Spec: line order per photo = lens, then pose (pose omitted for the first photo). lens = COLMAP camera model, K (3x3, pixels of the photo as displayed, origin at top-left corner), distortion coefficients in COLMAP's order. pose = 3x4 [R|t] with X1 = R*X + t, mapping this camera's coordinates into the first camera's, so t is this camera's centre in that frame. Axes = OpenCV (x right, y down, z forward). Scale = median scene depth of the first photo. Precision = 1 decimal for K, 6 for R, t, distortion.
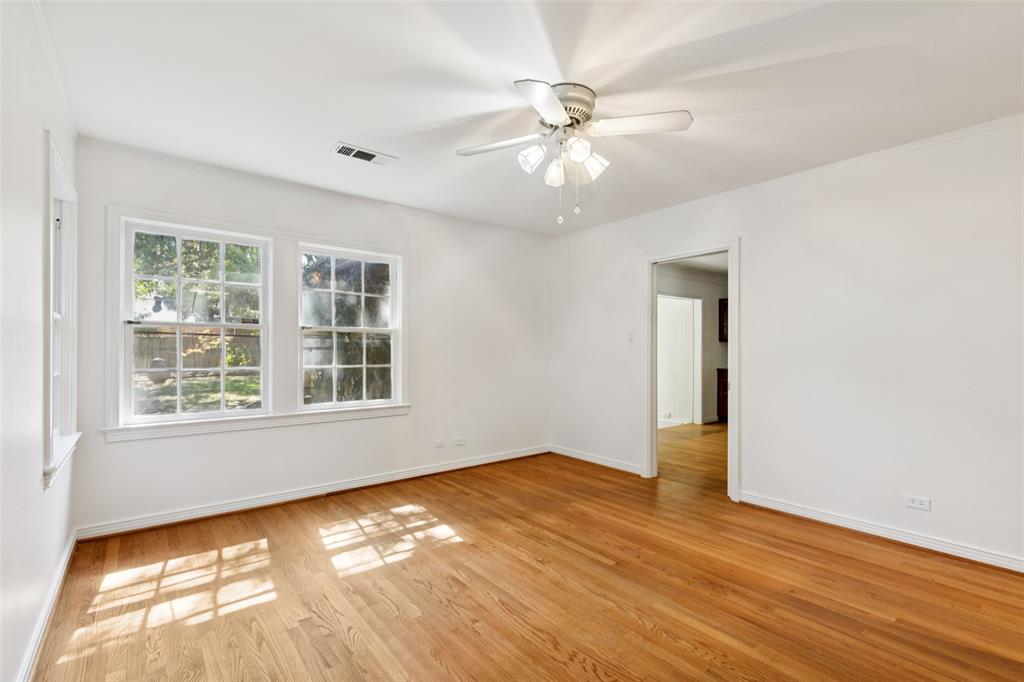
lens RADIAL K [[463.3, 0, 512.1], [0, 463.3, 346.6], [0, 0, 1]] dist [0.003496, 0.000470]
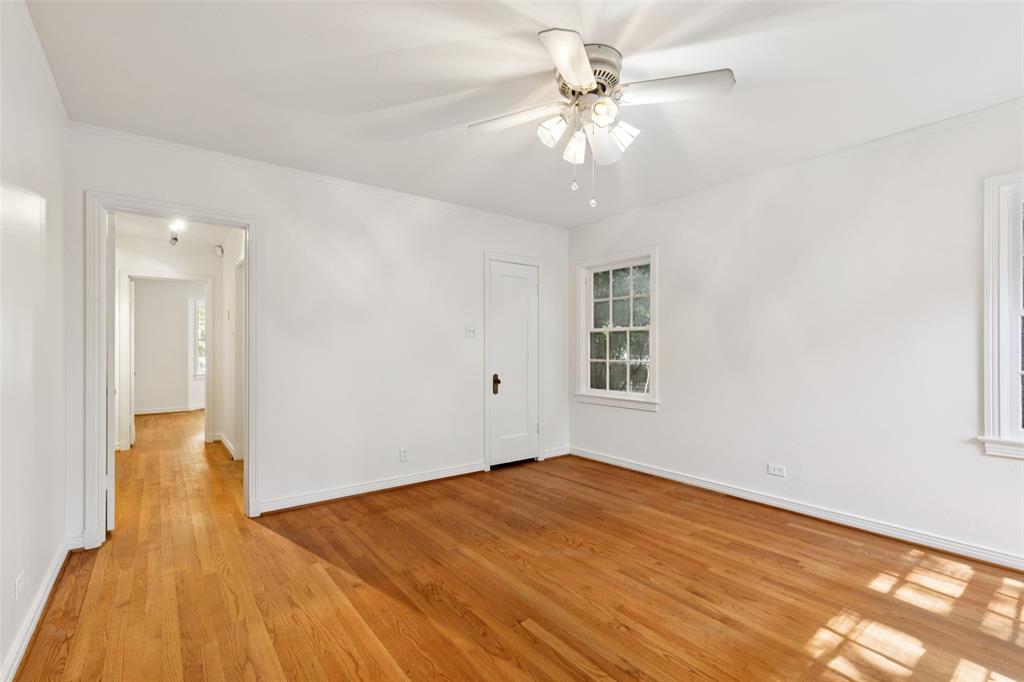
lens RADIAL K [[463.3, 0, 512.1], [0, 463.3, 346.6], [0, 0, 1]] dist [0.003496, 0.000470]
pose [[-0.999546, -0.005095, 0.029689, 0.241150], [-0.005481, 0.999901, -0.012946, 0.025856], [-0.029620, -0.013103, -0.999475, 1.958625]]
